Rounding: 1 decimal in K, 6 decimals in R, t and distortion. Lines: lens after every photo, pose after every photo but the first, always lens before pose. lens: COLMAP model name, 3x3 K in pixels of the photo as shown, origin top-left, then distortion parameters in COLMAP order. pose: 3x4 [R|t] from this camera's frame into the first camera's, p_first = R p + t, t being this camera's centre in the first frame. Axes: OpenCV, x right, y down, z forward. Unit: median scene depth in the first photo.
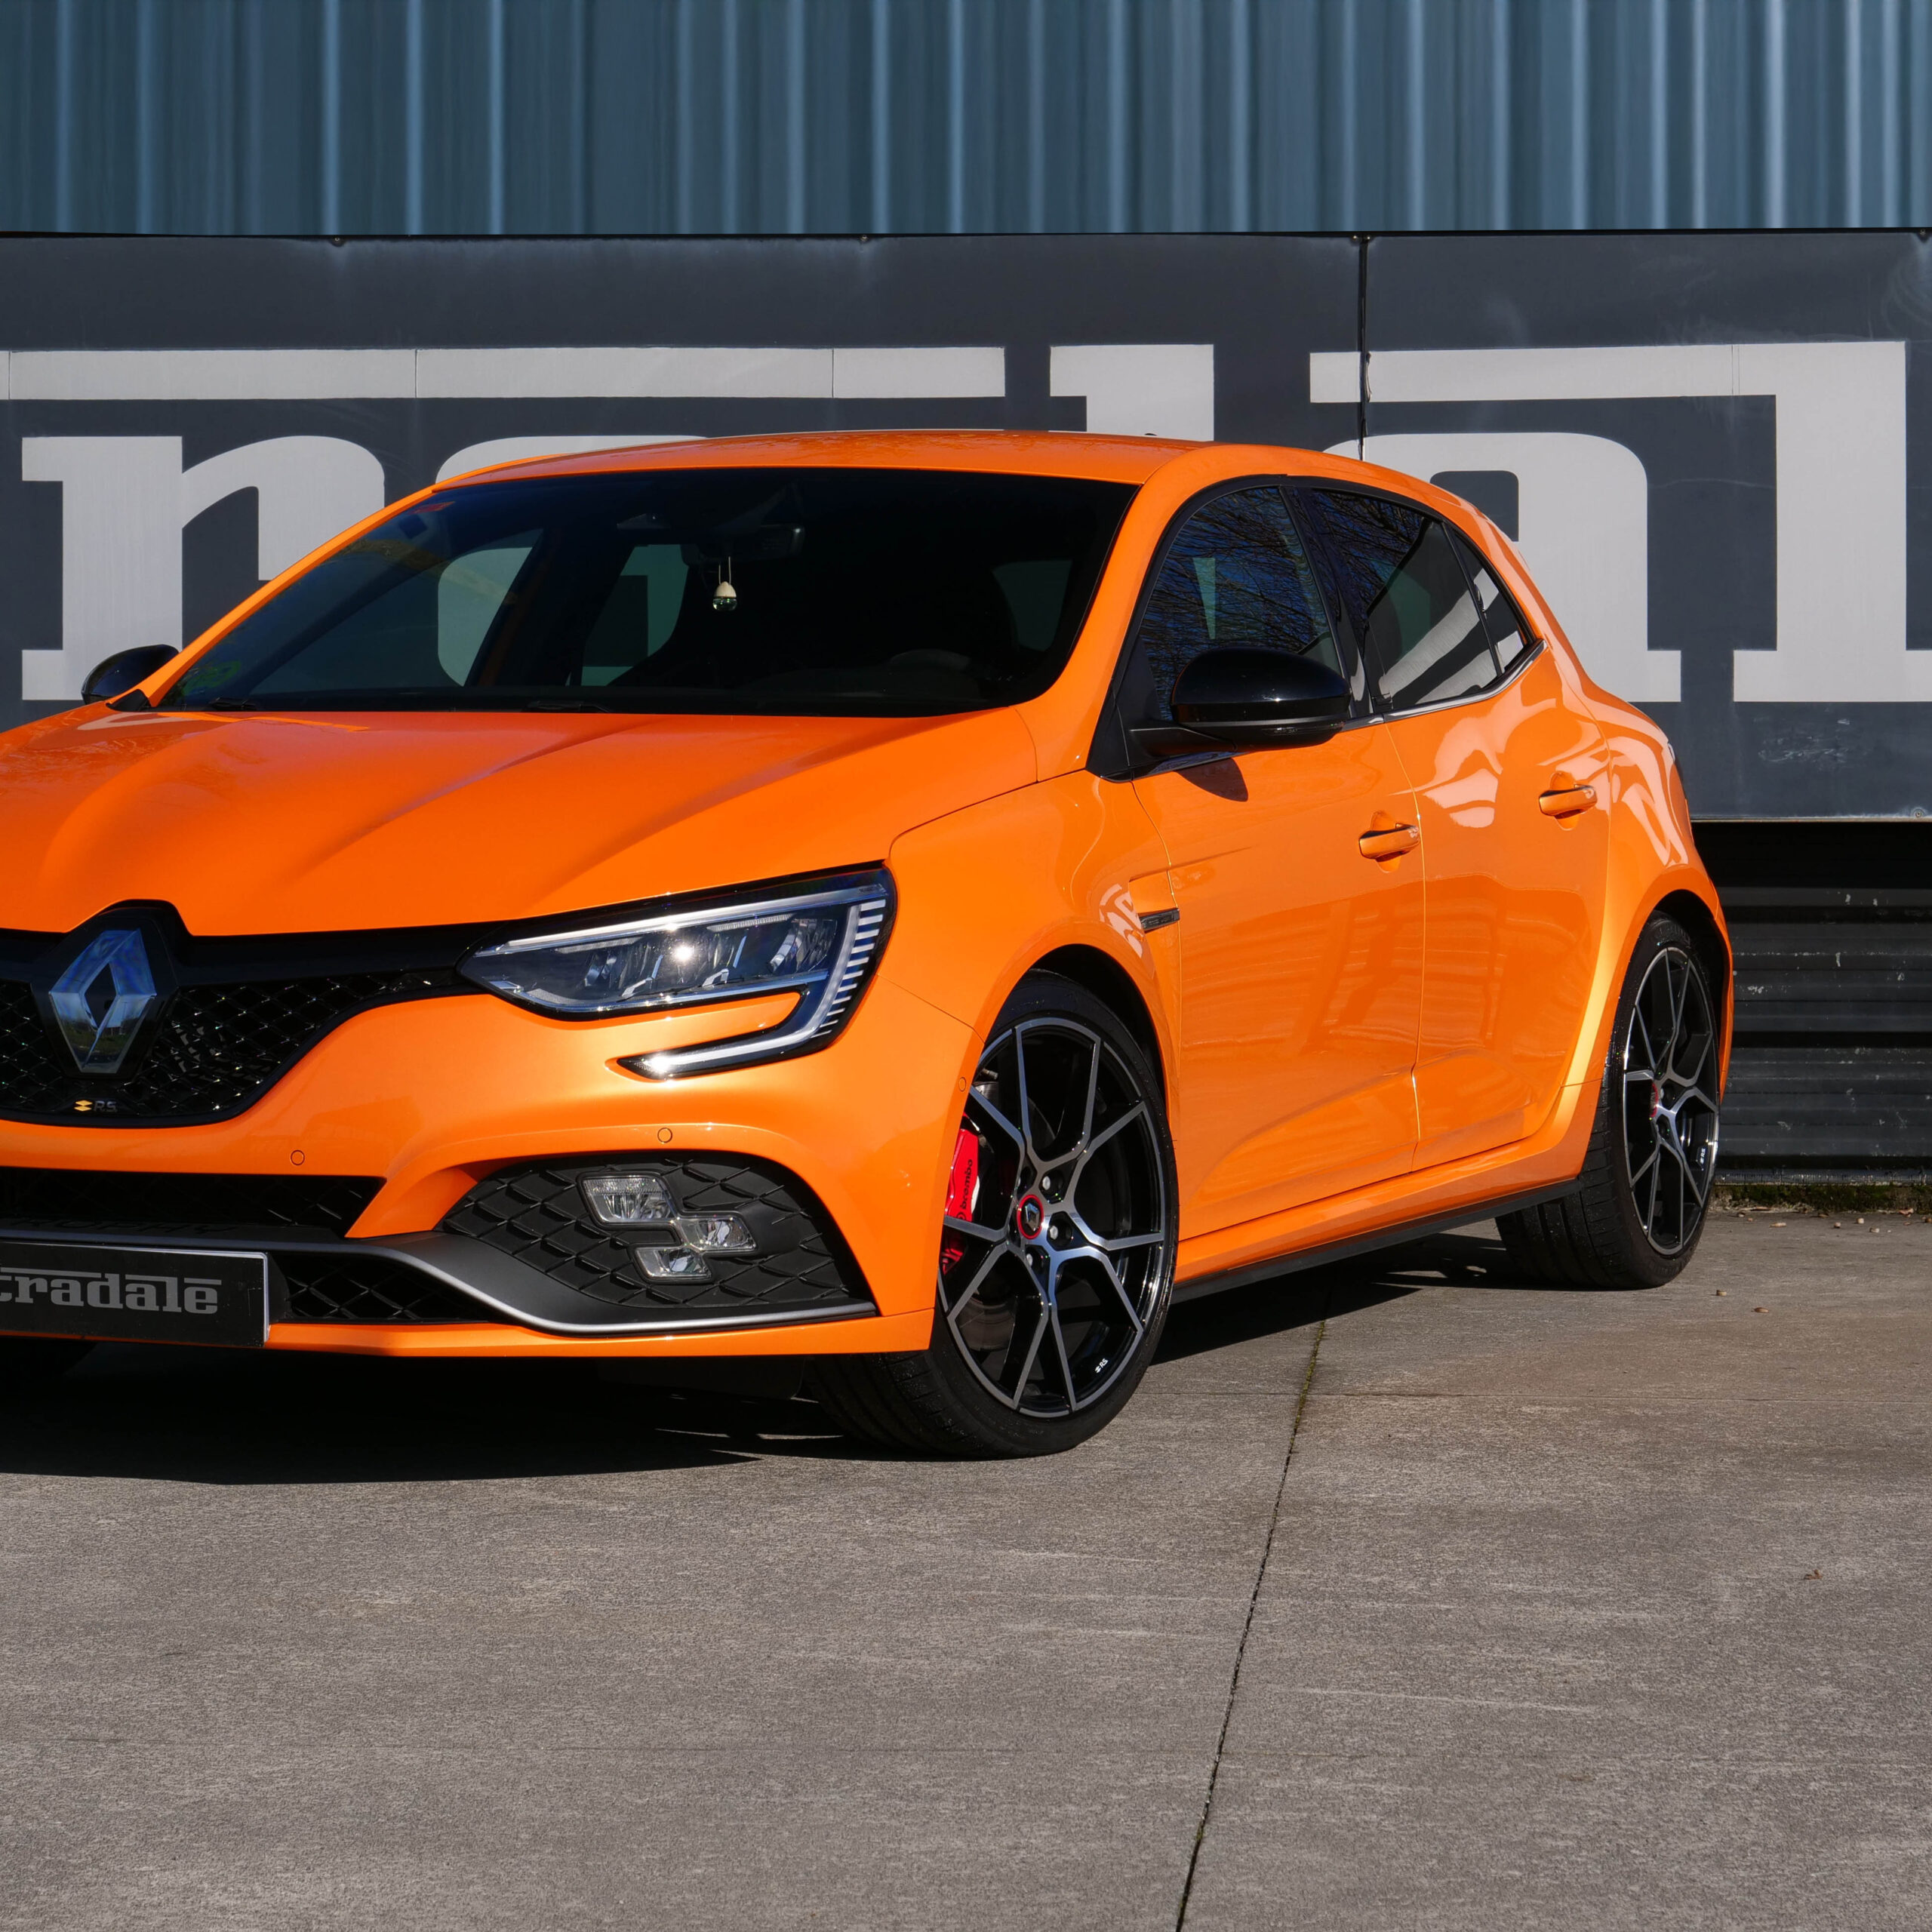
lens RADIAL K [[6418.0, 0, 946.4], [0, 6418.0, 956.9], [0, 0, 1]] dist [0.025045, 0.000000]
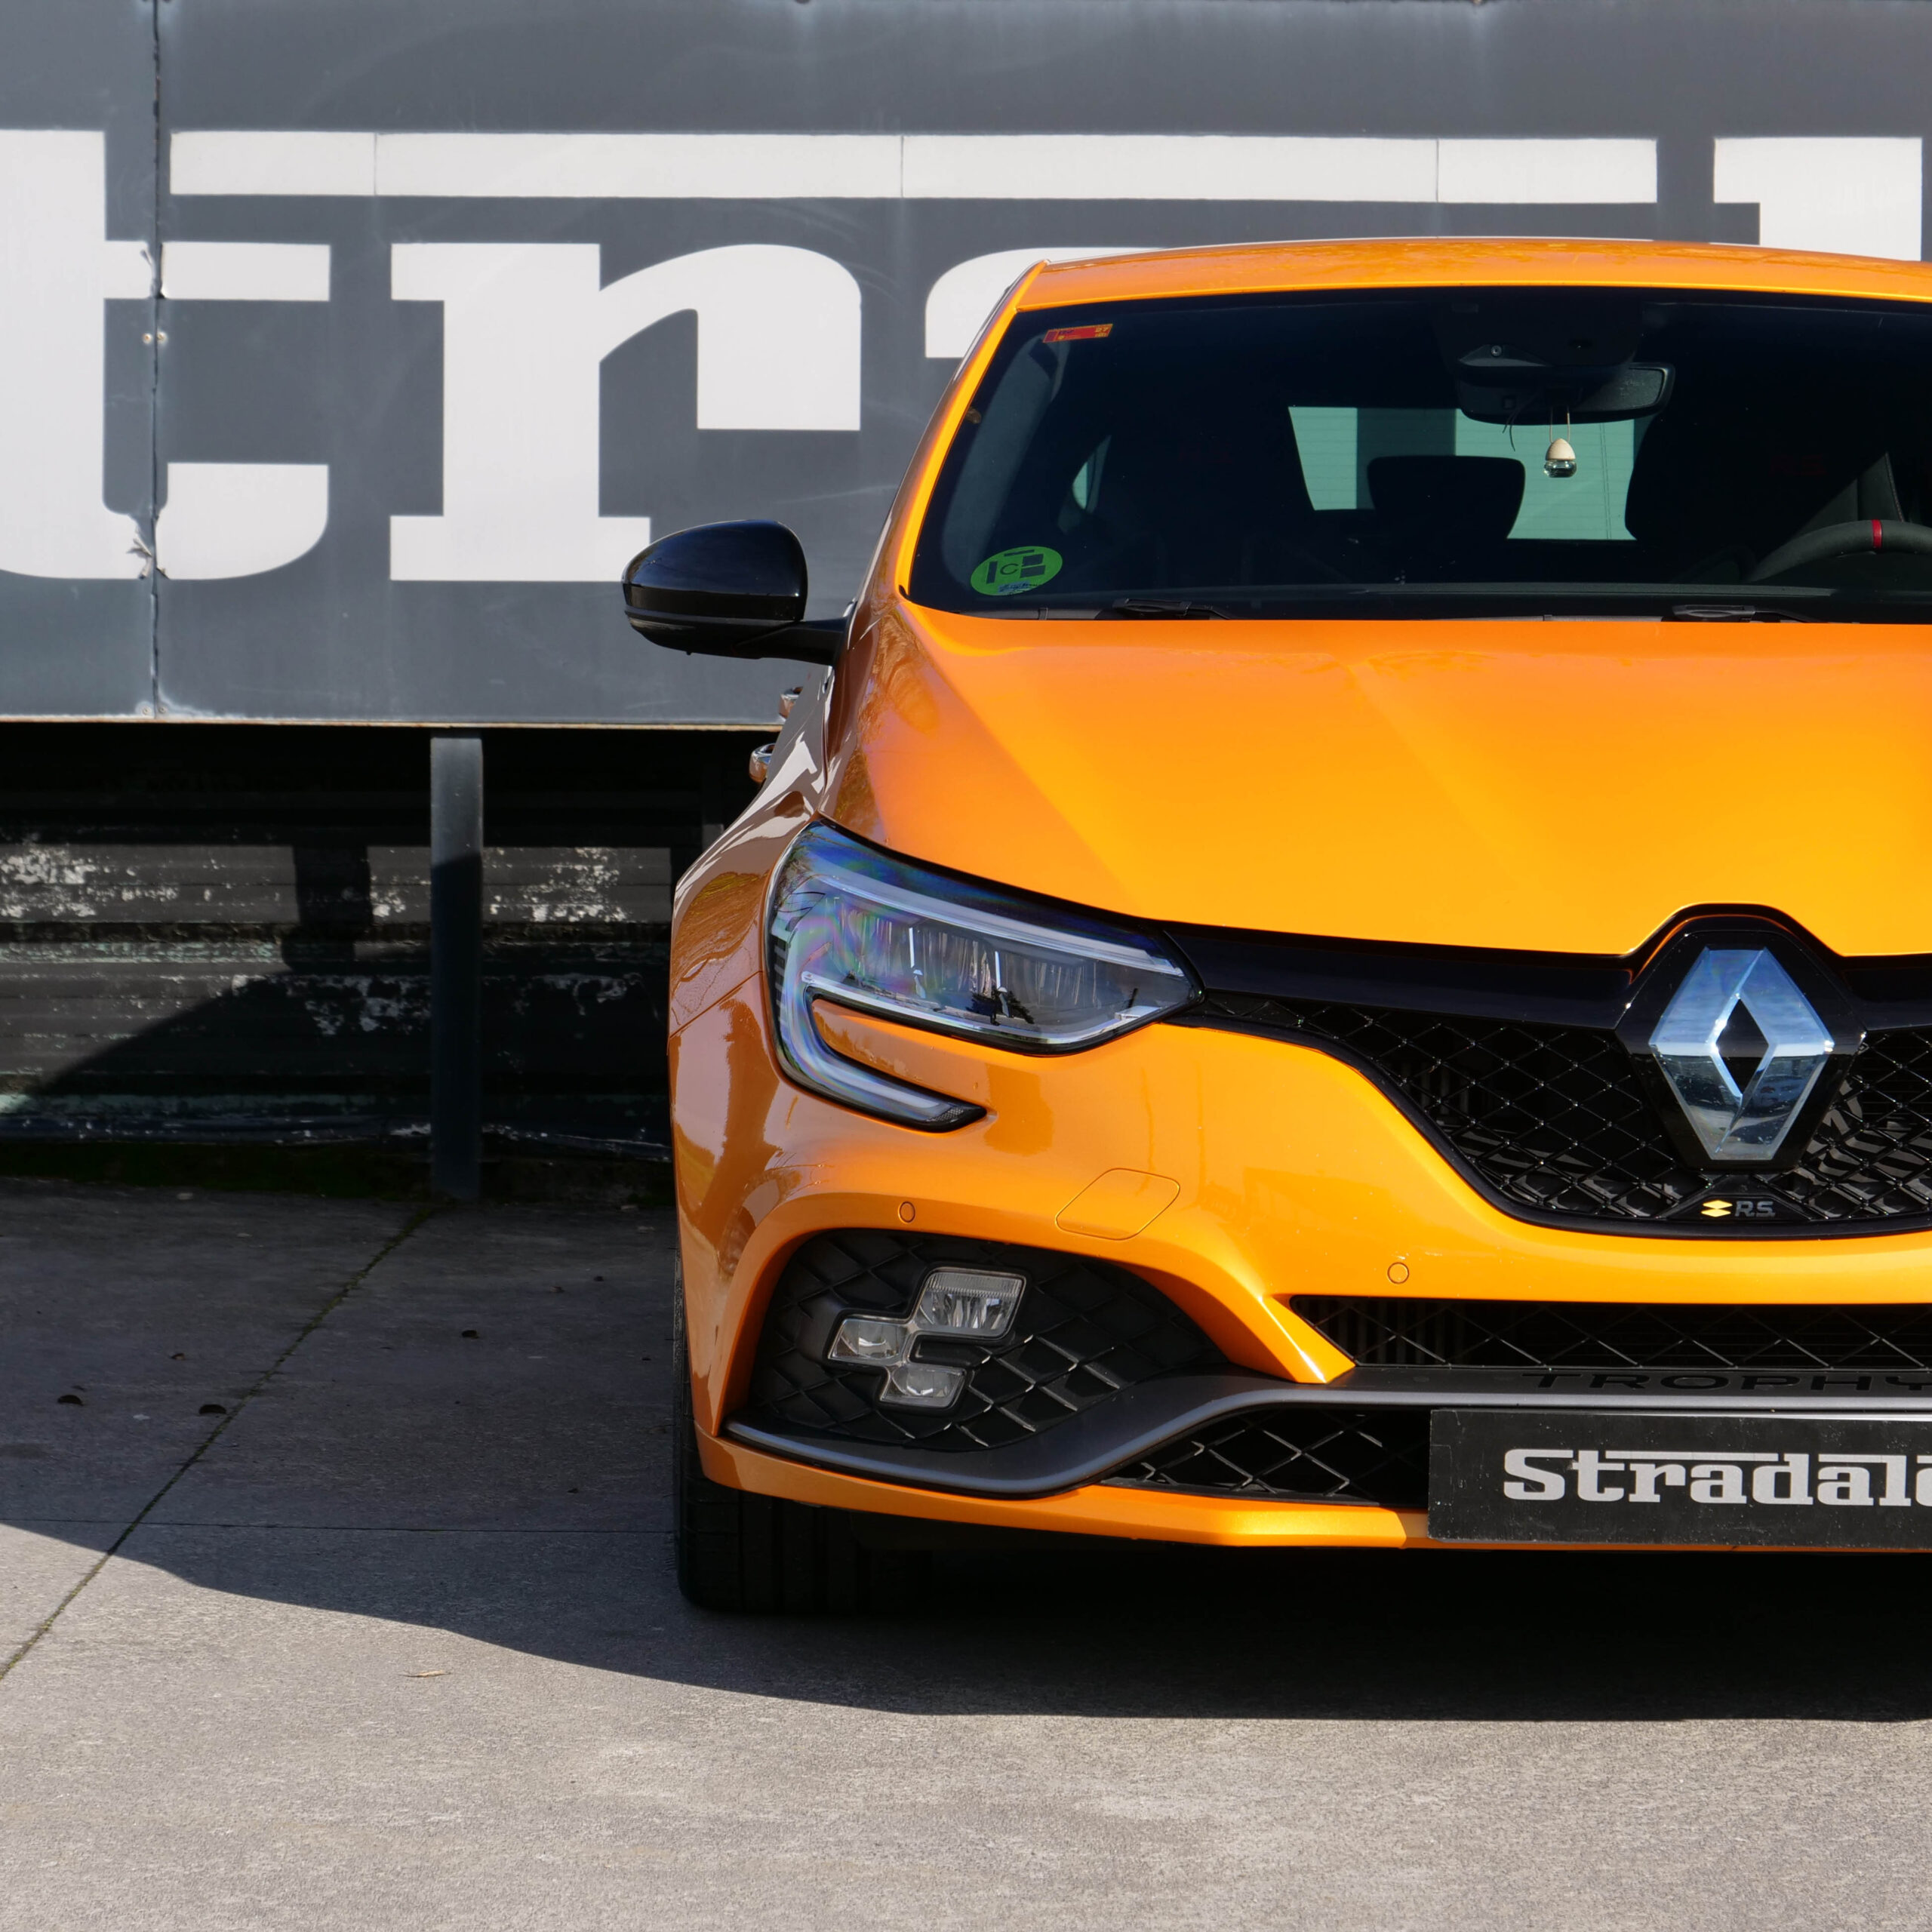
lens RADIAL K [[6890.2, 0, 879.6], [0, 6890.2, 927.8], [0, 0, 1]] dist [0.054272, 0.000000]
pose [[0.996711, -0.000550, 0.081039, -0.156299], [-0.000768, 0.999868, 0.016233, -0.011641], [-0.081037, -0.016242, 0.996579, 0.160708]]
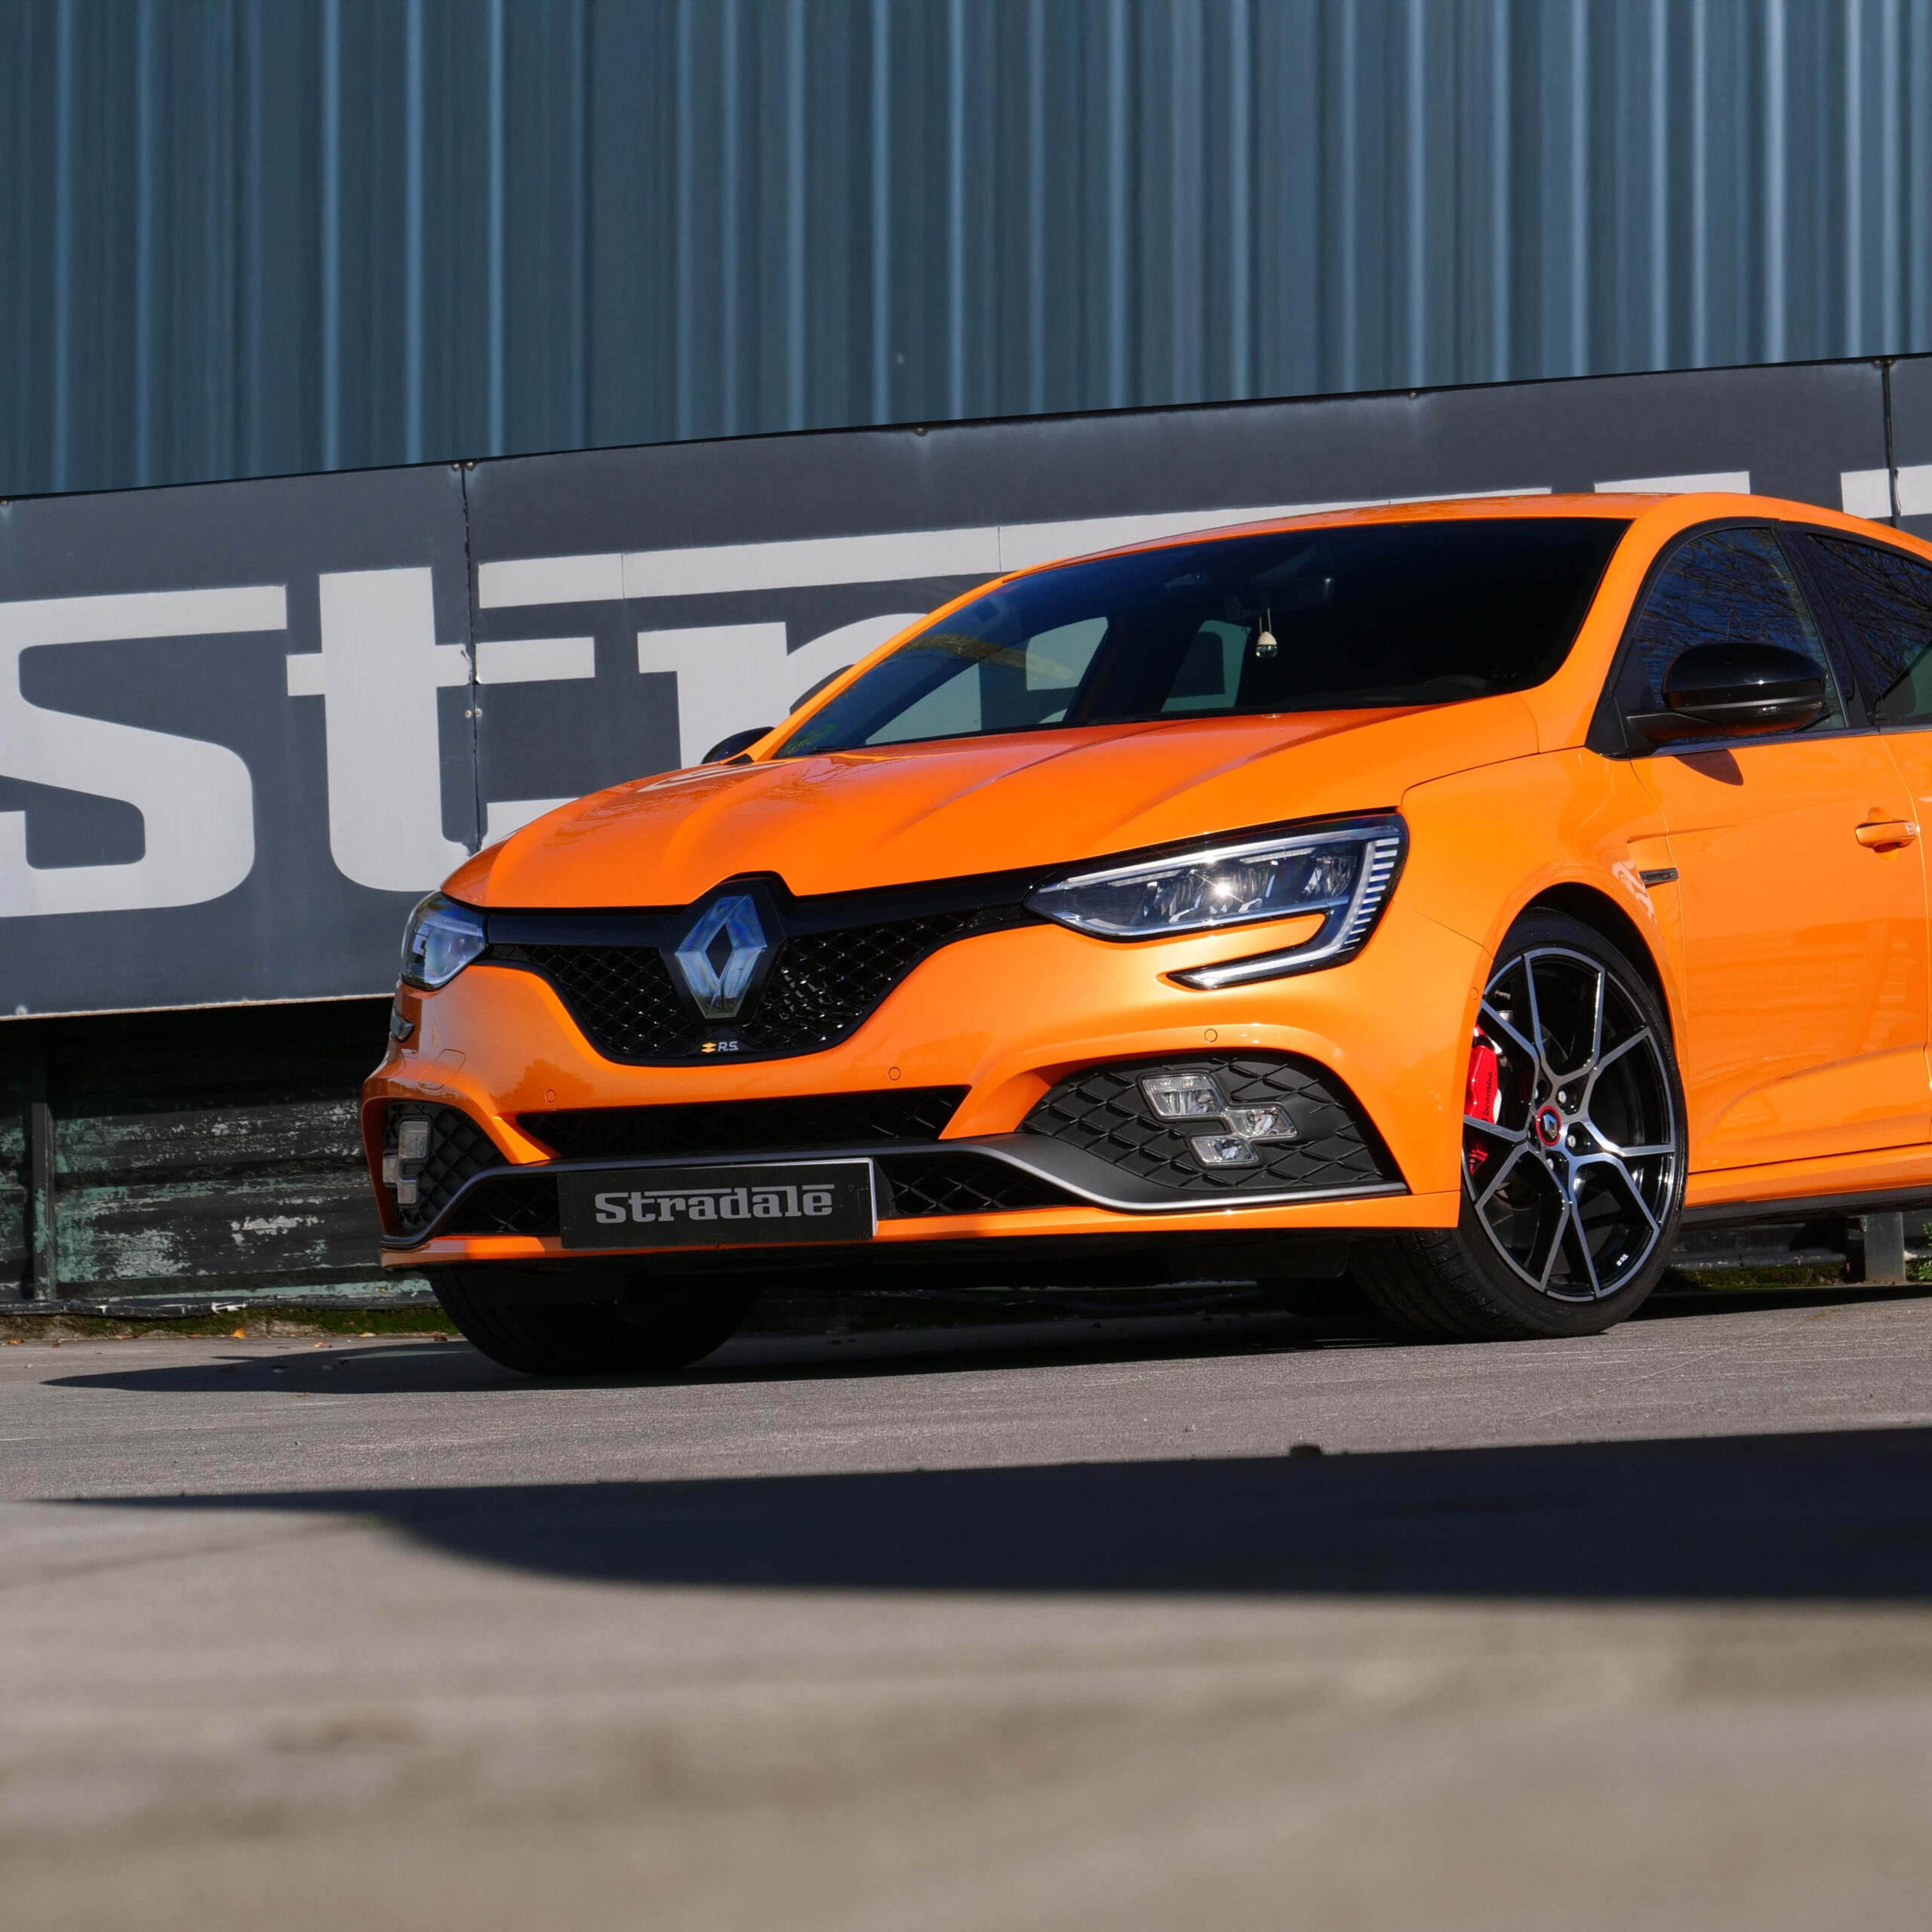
lens RADIAL K [[7081.3, 0, 940.4], [0, 7081.3, 923.9], [0, 0, 1]] dist [0.018984, 0.000000]
pose [[0.993177, -0.057377, -0.101522, 0.023711], [0.048994, 0.995325, -0.083231, 0.069533], [0.105823, 0.077689, 0.991345, -0.164328]]
